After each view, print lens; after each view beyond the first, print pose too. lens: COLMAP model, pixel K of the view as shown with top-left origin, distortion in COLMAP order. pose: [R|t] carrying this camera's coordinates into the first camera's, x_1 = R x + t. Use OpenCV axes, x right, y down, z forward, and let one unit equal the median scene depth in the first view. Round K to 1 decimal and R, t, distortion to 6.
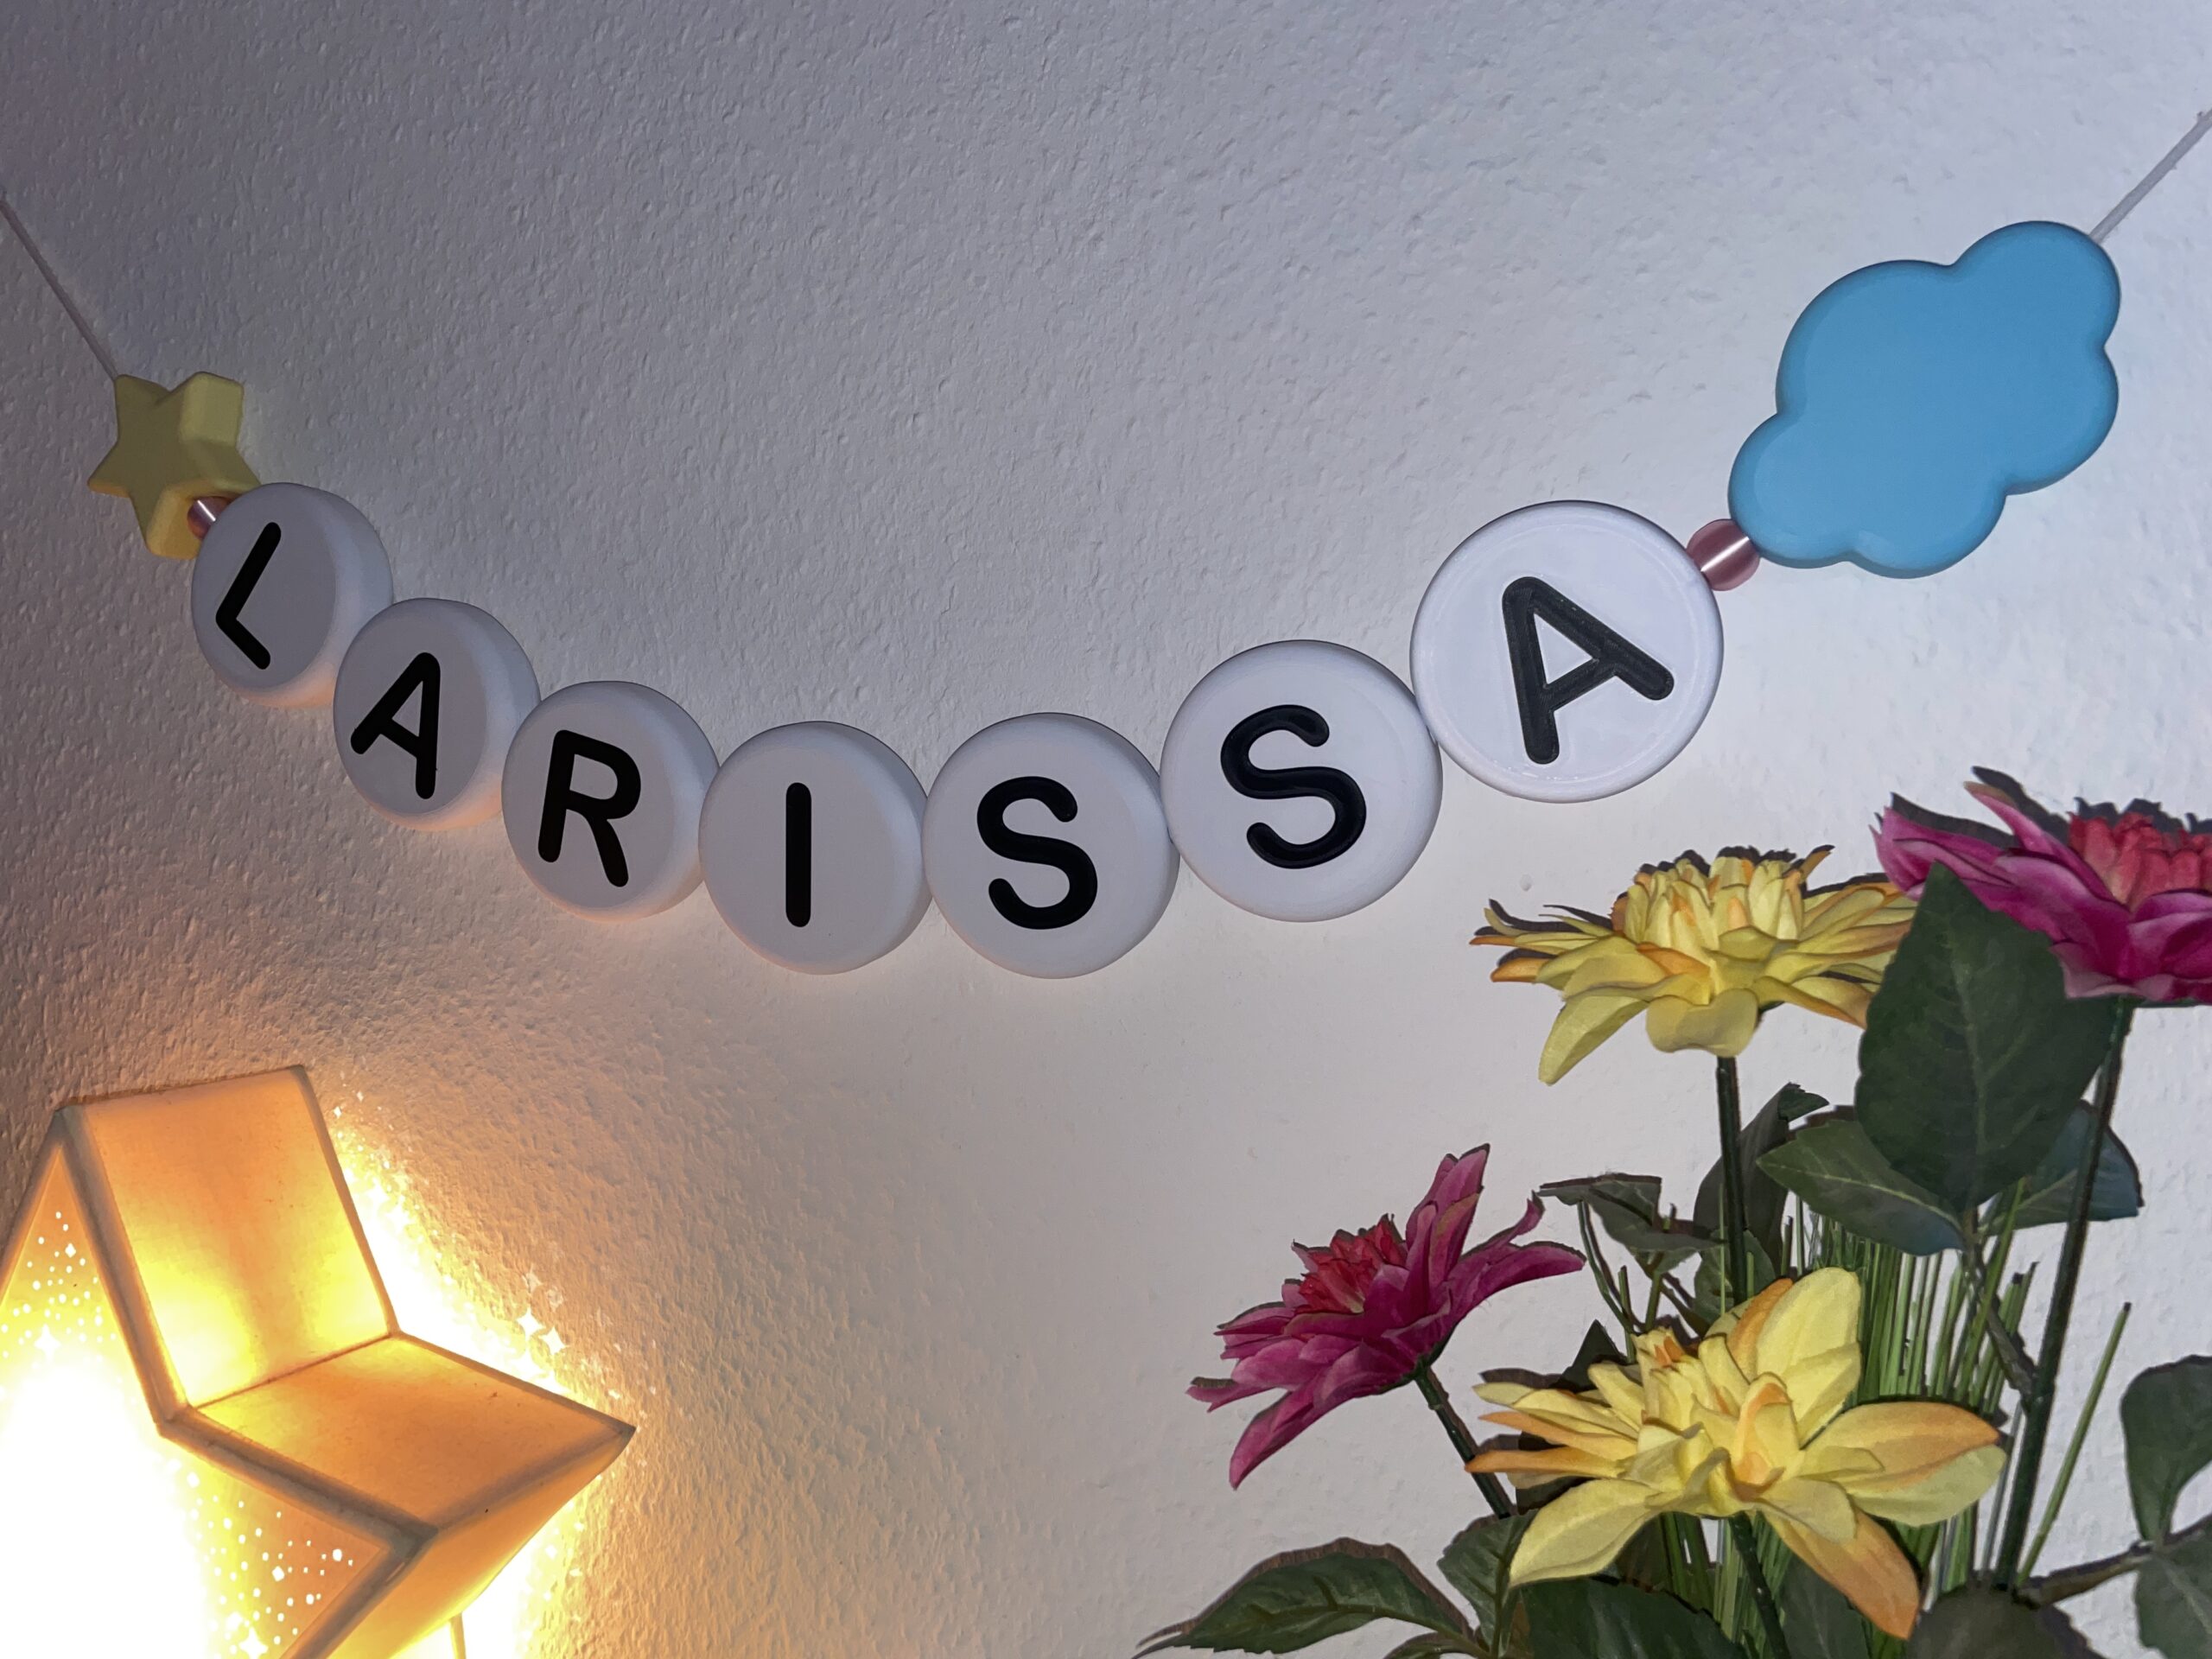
lens RADIAL K [[1706.5, 0, 1108.8], [0, 1706.5, 832.2], [0, 0, 1]] dist [0.072645, -0.122154]
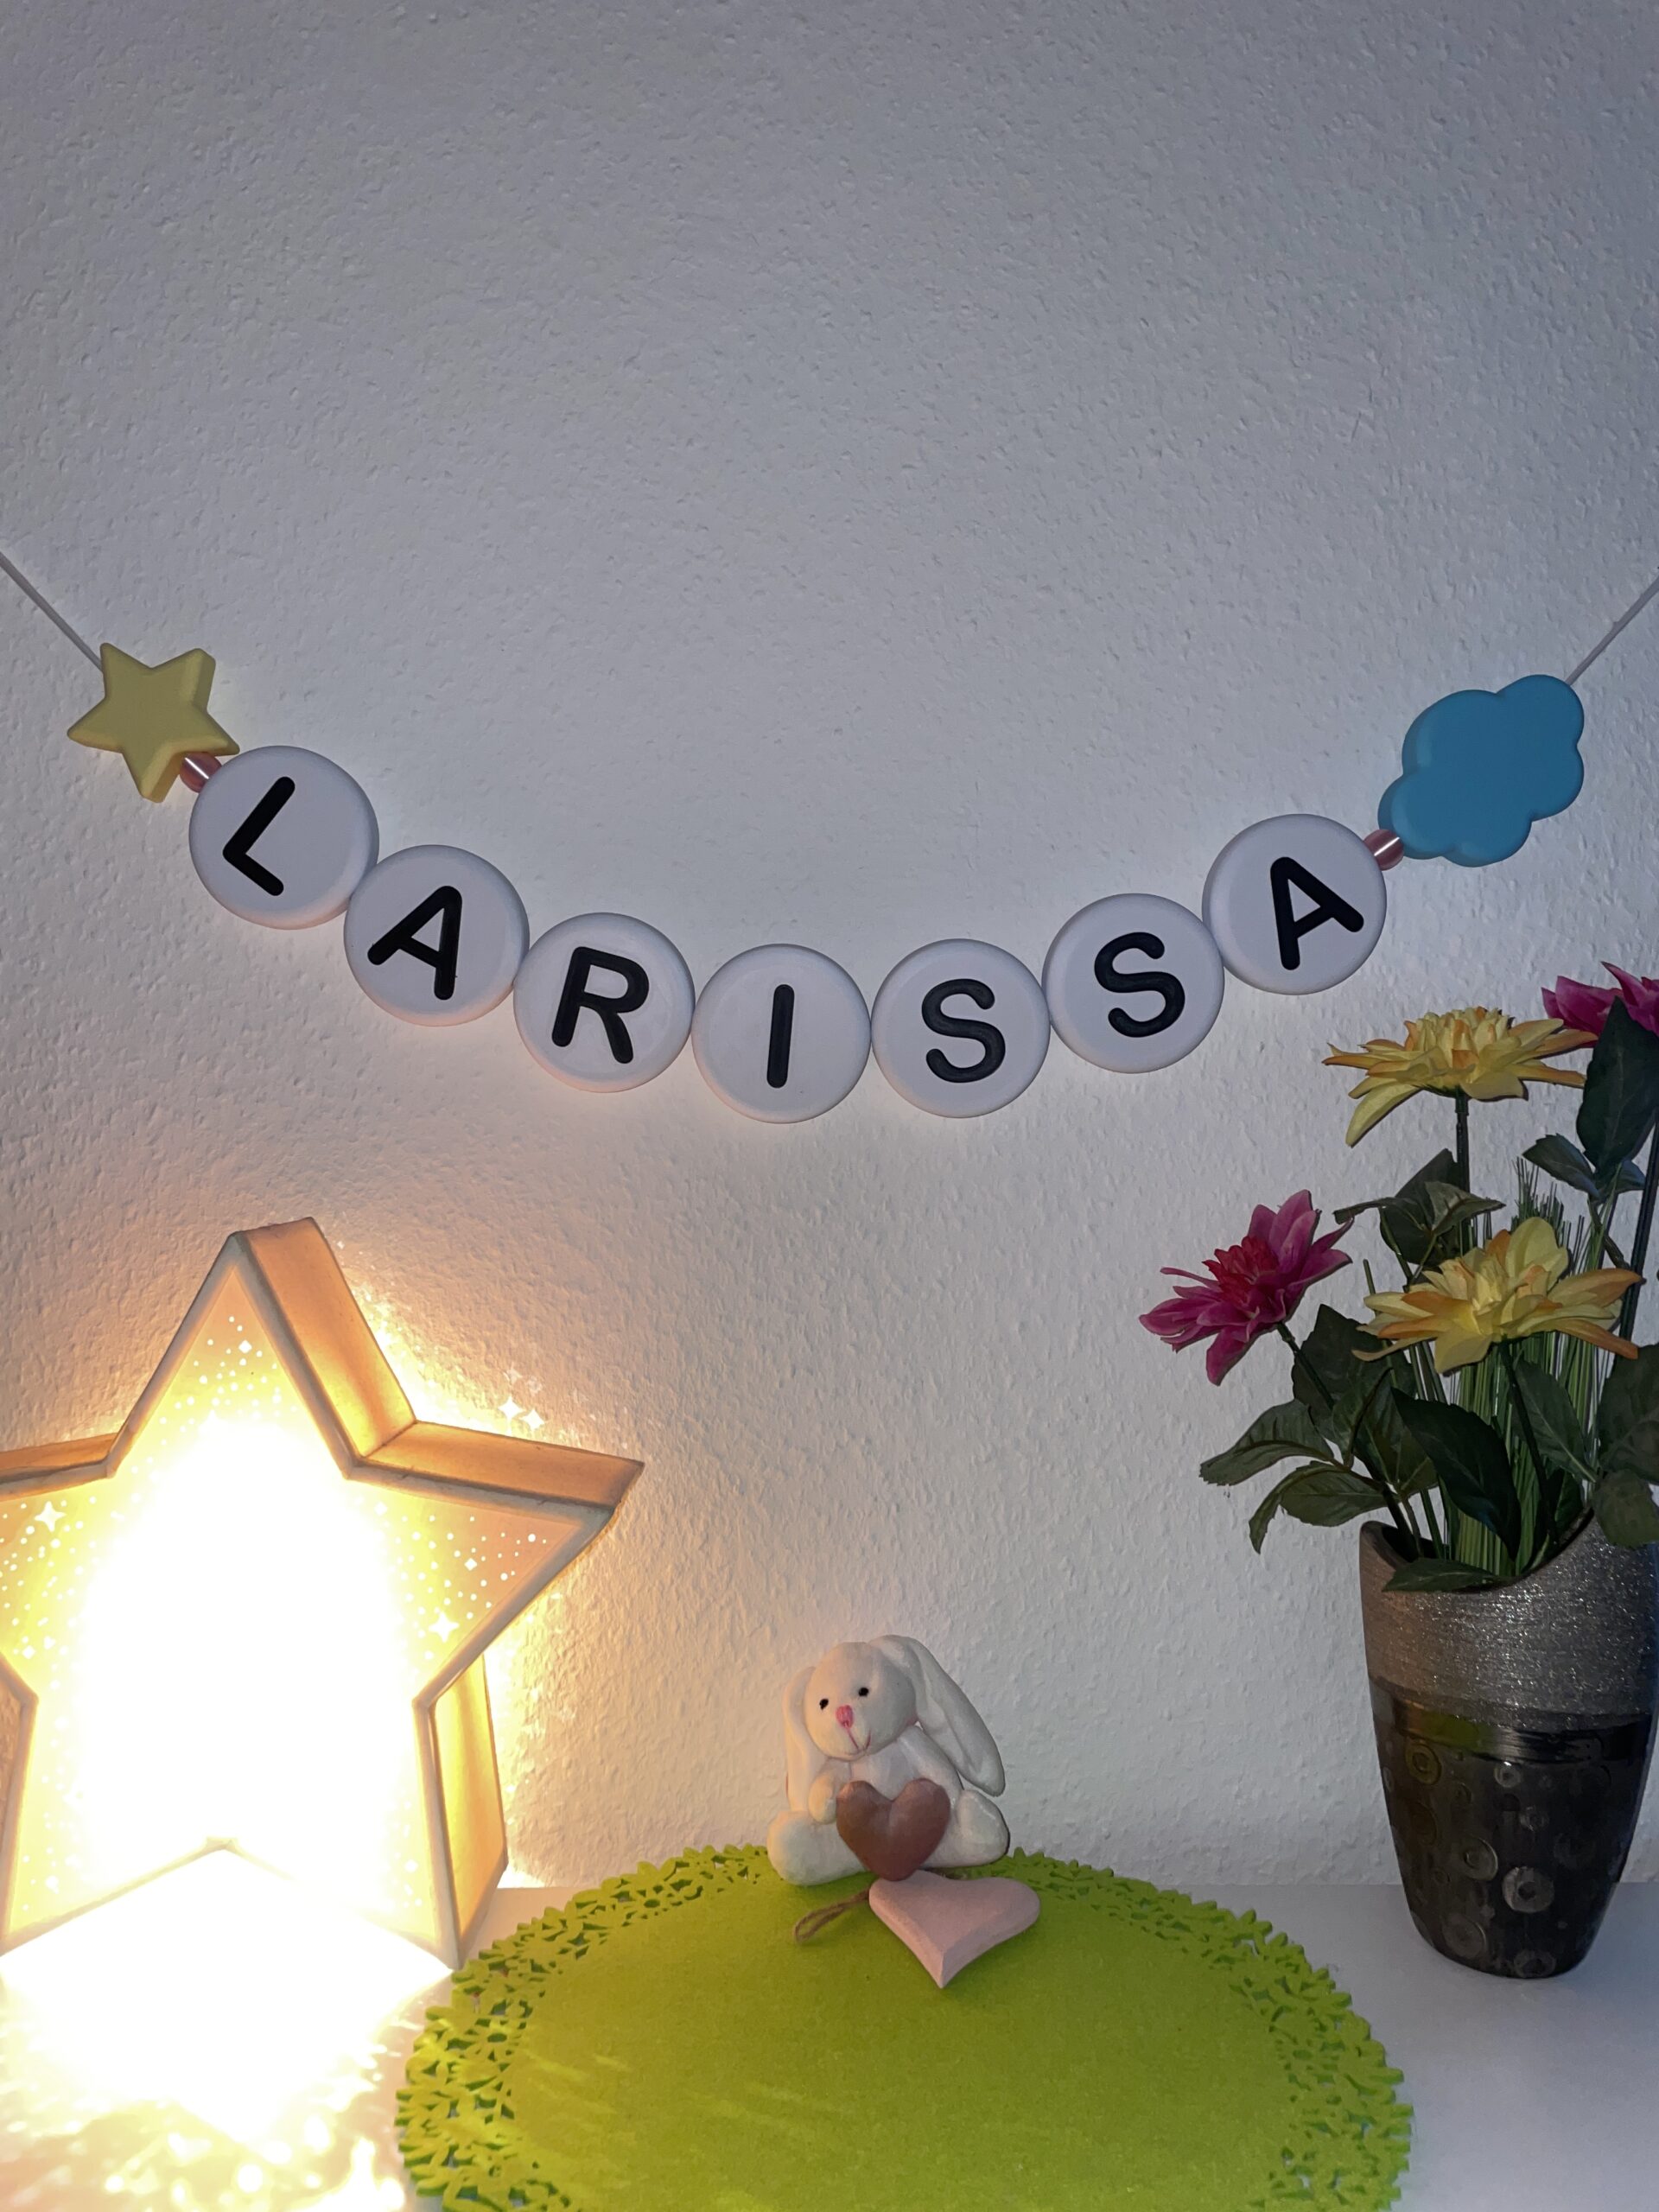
lens RADIAL K [[1706.5, 0, 835.9], [0, 1706.5, 1105.7], [0, 0, 1]] dist [0.072645, -0.122154]
pose [[0.927458, -0.009543, 0.373804, -0.614873], [0.018662, 0.999610, -0.020782, 0.093432], [-0.373460, 0.026250, 0.927275, -0.300271]]
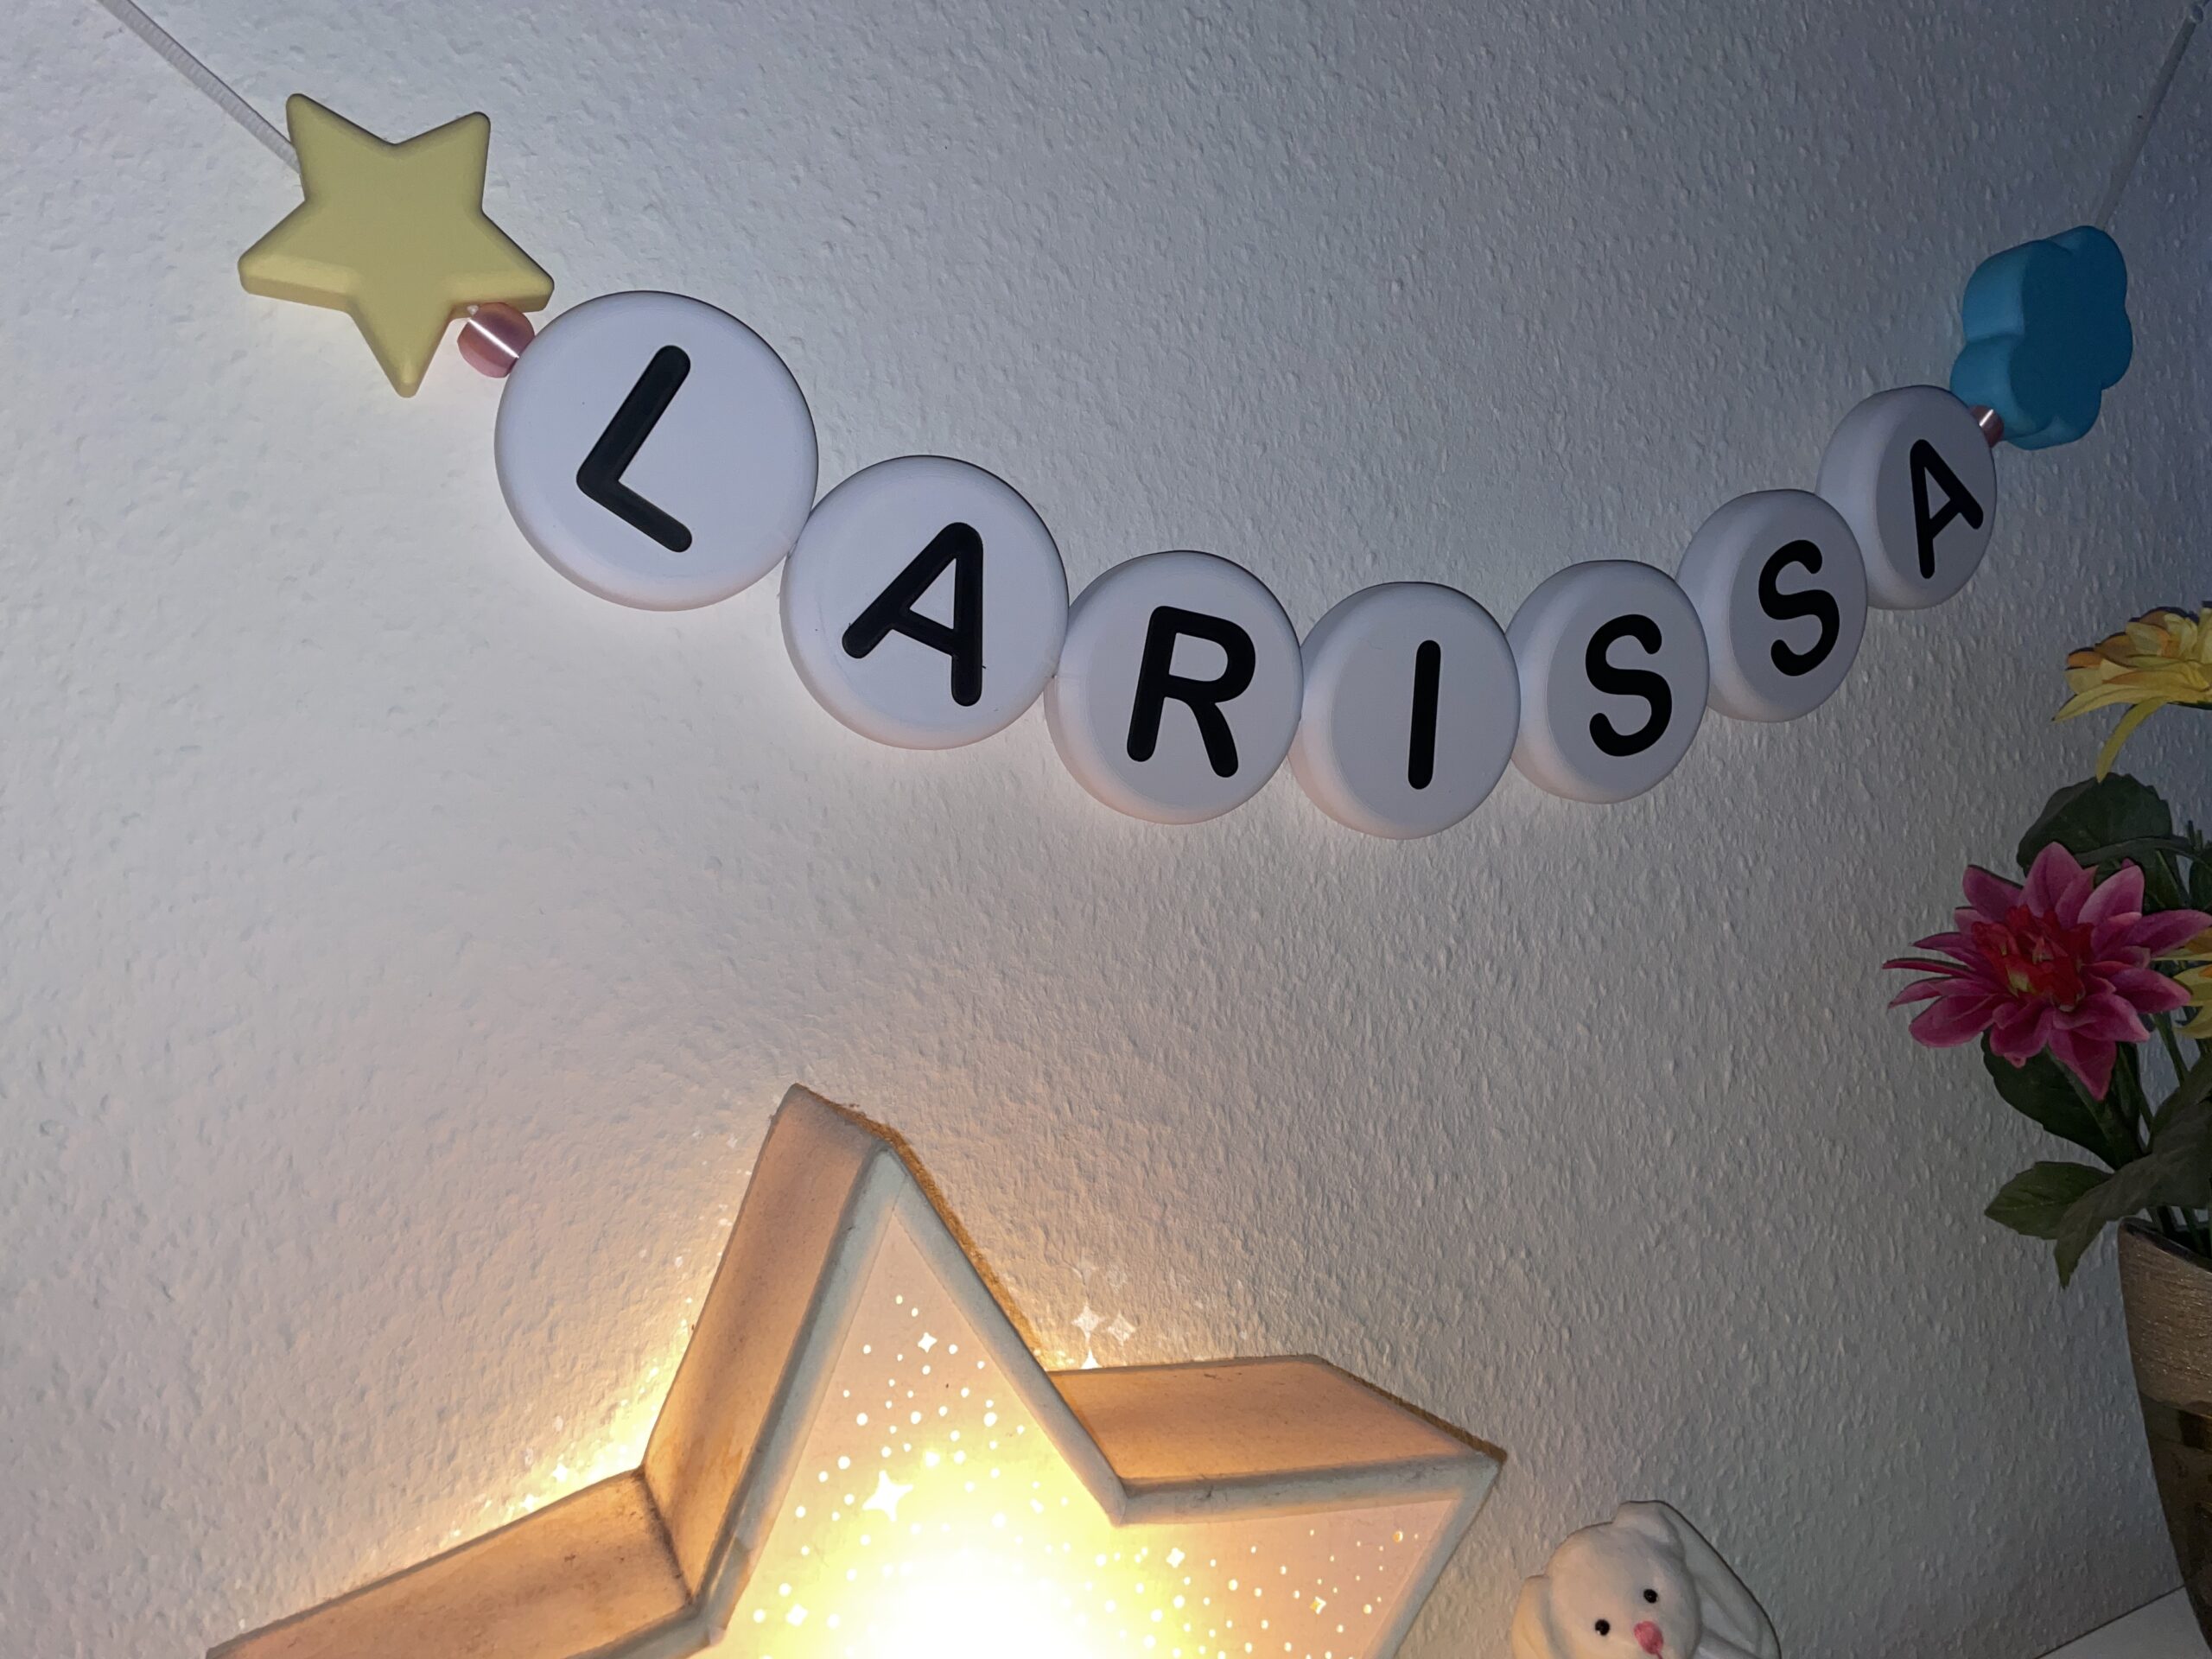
lens RADIAL K [[1706.5, 0, 1108.8], [0, 1706.5, 832.2], [0, 0, 1]] dist [0.072645, -0.122154]
pose [[0.690394, -0.117985, 0.713747, -0.943333], [0.131154, 0.990675, 0.036900, 0.018634], [-0.711445, 0.068135, 0.699431, 0.405095]]
